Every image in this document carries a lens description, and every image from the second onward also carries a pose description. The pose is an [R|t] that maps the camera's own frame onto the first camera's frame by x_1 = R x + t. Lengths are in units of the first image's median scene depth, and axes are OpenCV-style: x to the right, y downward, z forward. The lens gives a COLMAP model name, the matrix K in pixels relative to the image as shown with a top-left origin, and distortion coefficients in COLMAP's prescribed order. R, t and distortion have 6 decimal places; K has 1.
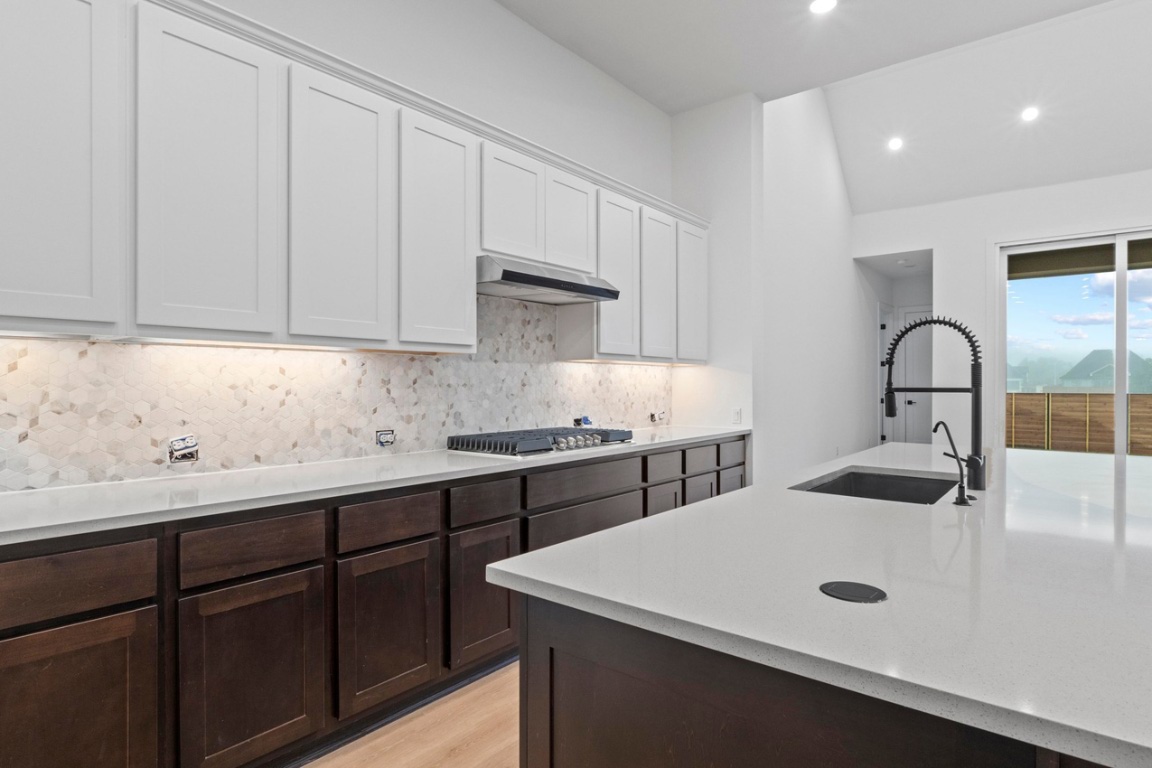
lens RADIAL K [[615.2, 0, 570.4], [0, 615.2, 393.2], [0, 0, 1]] dist [-0.001091, 0.001877]
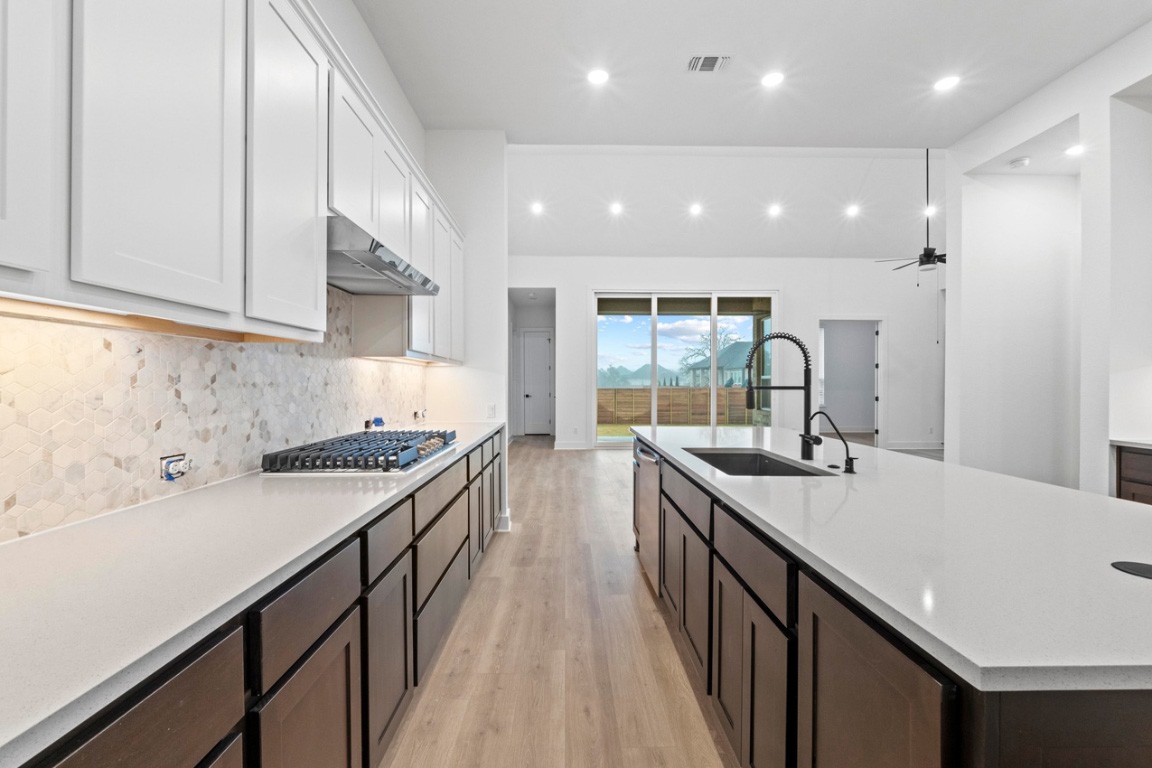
lens RADIAL K [[487.7, 0, 573.5], [0, 487.7, 384.3], [0, 0, 1]] dist [-0.006389, -0.000260]
pose [[0.762110, -0.000647, 0.647448, -0.297666], [0.007838, 0.999935, -0.008227, -0.005814], [-0.647401, 0.011345, 0.762065, 0.331838]]
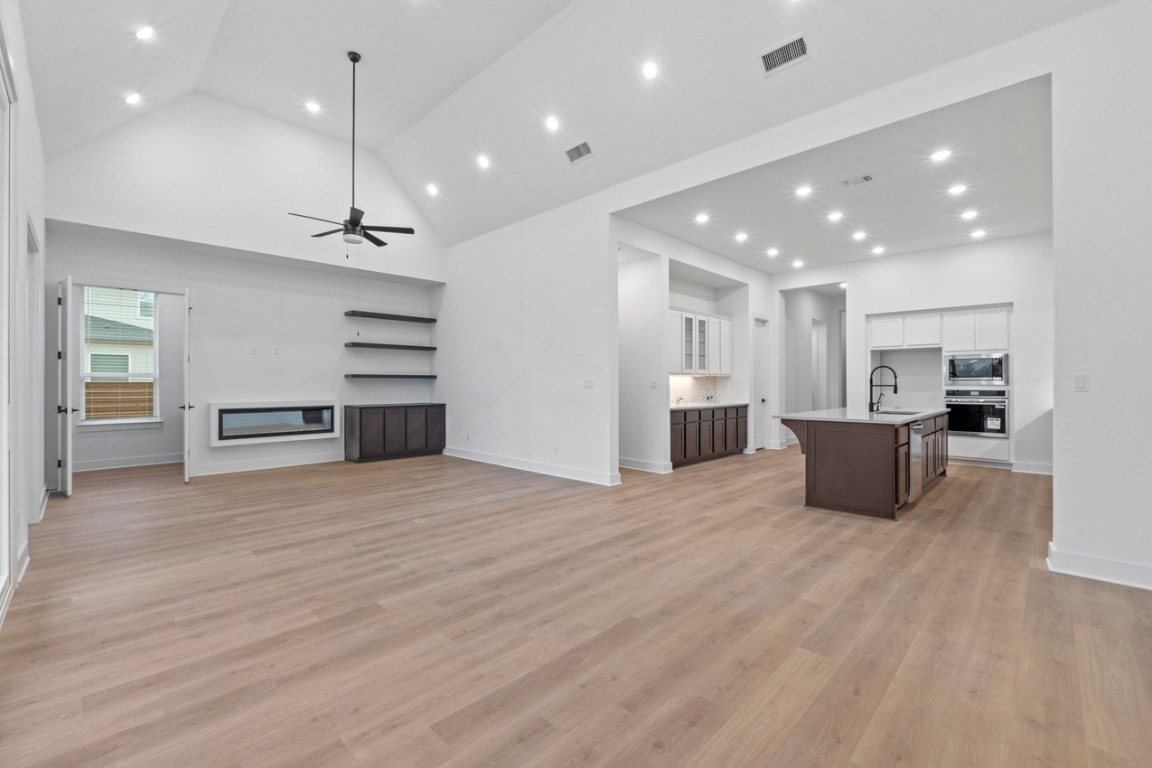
lens RADIAL K [[487.7, 0, 570.9], [0, 487.7, 380.6], [0, 0, 1]] dist [-0.006389, -0.000260]
pose [[-0.995866, -0.000890, 0.090834, 1.464024], [0.000102, 0.999940, 0.010912, -0.044930], [-0.090838, 0.010876, -0.995806, 2.727070]]
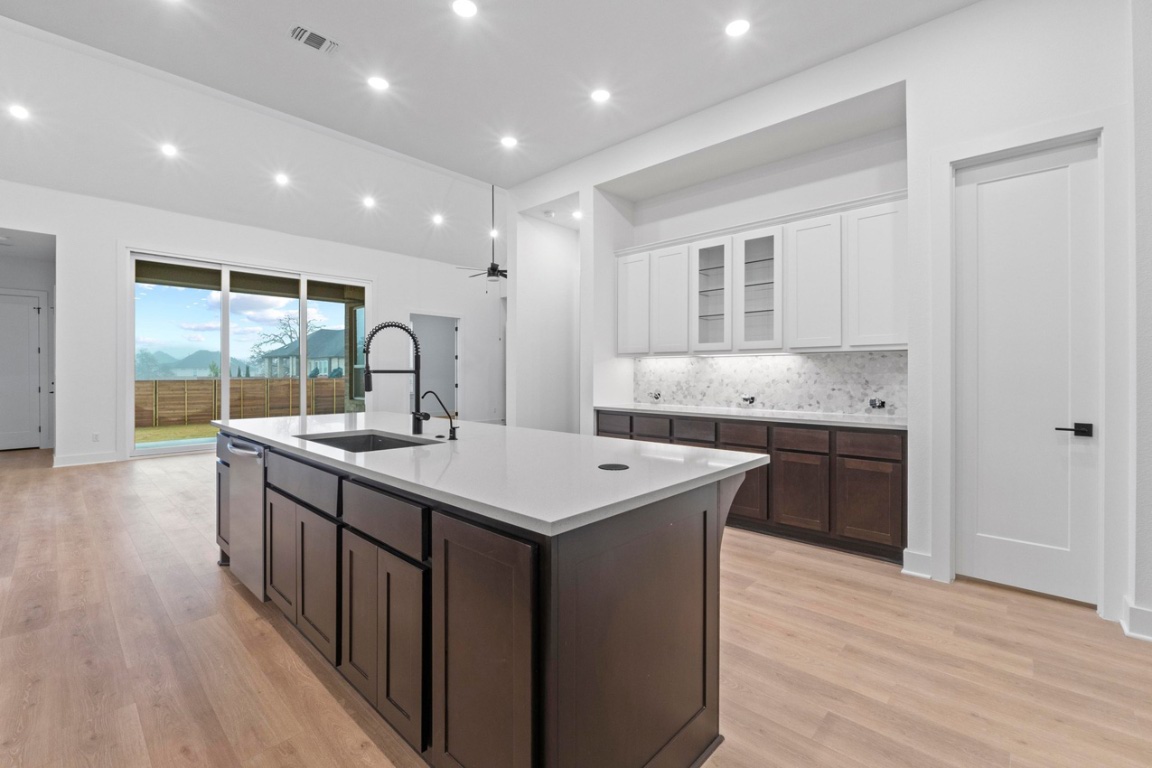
lens RADIAL K [[487.7, 0, 577.5], [0, 487.7, 374.0], [0, 0, 1]] dist [-0.006389, -0.000260]
pose [[0.058589, -0.001426, 0.998281, -0.381241], [0.016204, 0.999869, 0.000477, 0.004283], [-0.998151, 0.016148, 0.058604, 0.335735]]
